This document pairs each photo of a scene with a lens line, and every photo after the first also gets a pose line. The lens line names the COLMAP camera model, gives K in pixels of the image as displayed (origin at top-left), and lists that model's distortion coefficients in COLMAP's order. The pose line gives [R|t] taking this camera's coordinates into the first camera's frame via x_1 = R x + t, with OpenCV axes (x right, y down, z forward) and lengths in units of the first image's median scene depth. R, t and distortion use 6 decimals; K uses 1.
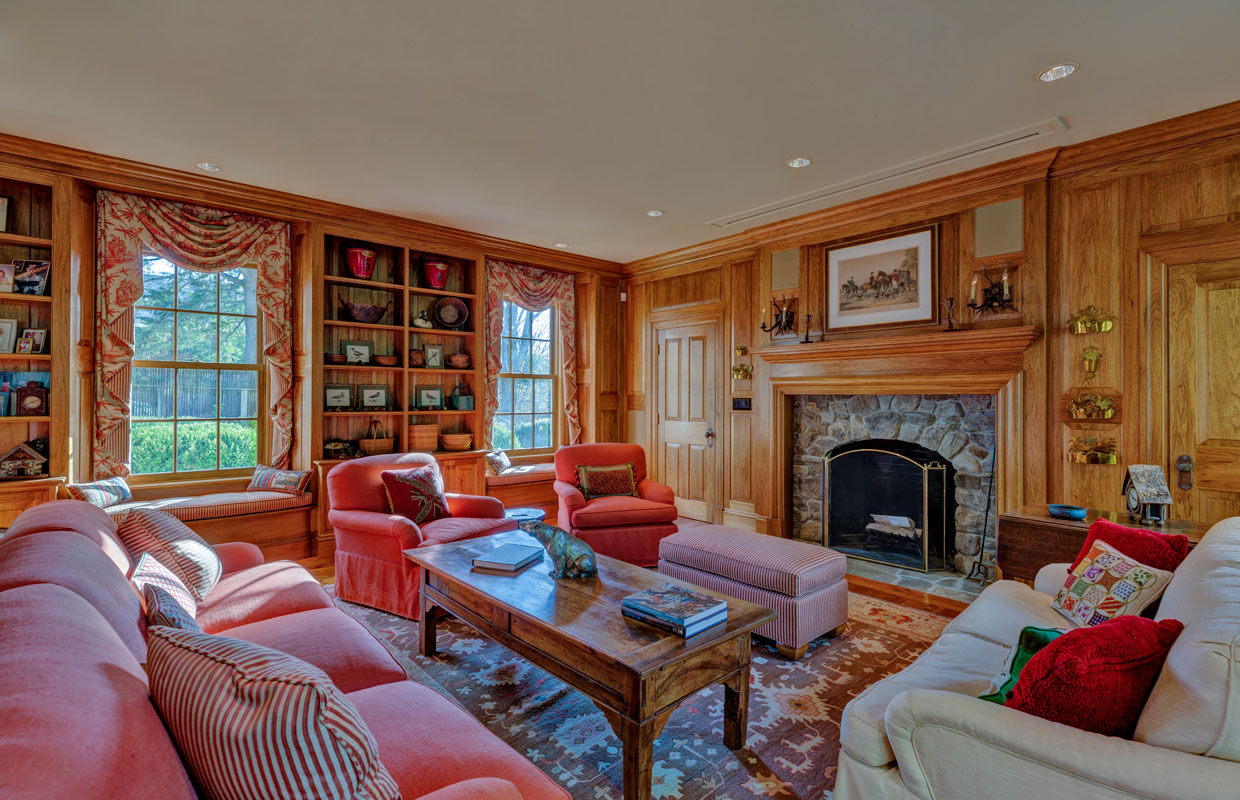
lens RADIAL K [[540.4, 0, 619.3], [0, 540.4, 398.6], [0, 0, 1]] dist [0.001930, -0.000169]
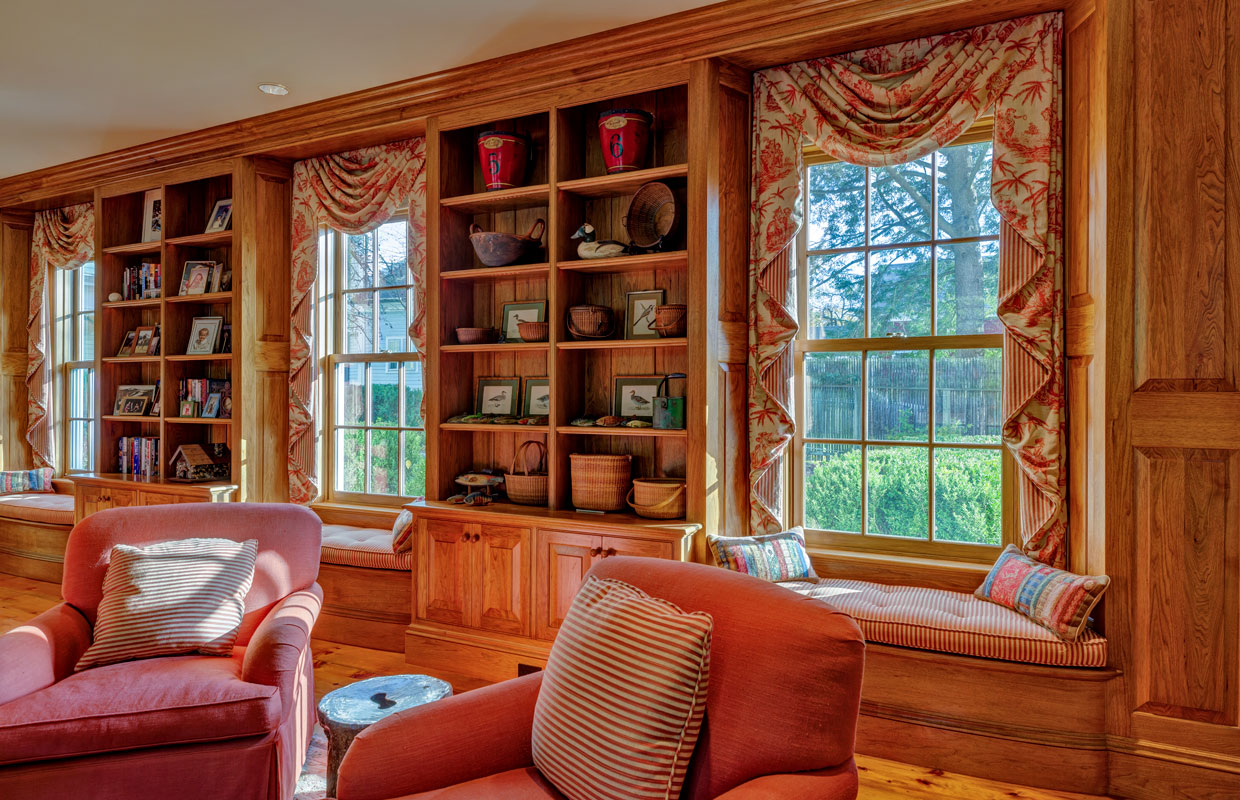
lens RADIAL K [[1605.6, 0, 620.0], [0, 1605.6, 397.5], [0, 0, 1]] dist [-0.005594, 0.000000]
pose [[0.043499, -0.003394, -0.999048, 0.872819], [-0.007213, 0.999967, -0.003712, 0.000813], [0.999027, 0.007368, 0.043473, 0.748281]]
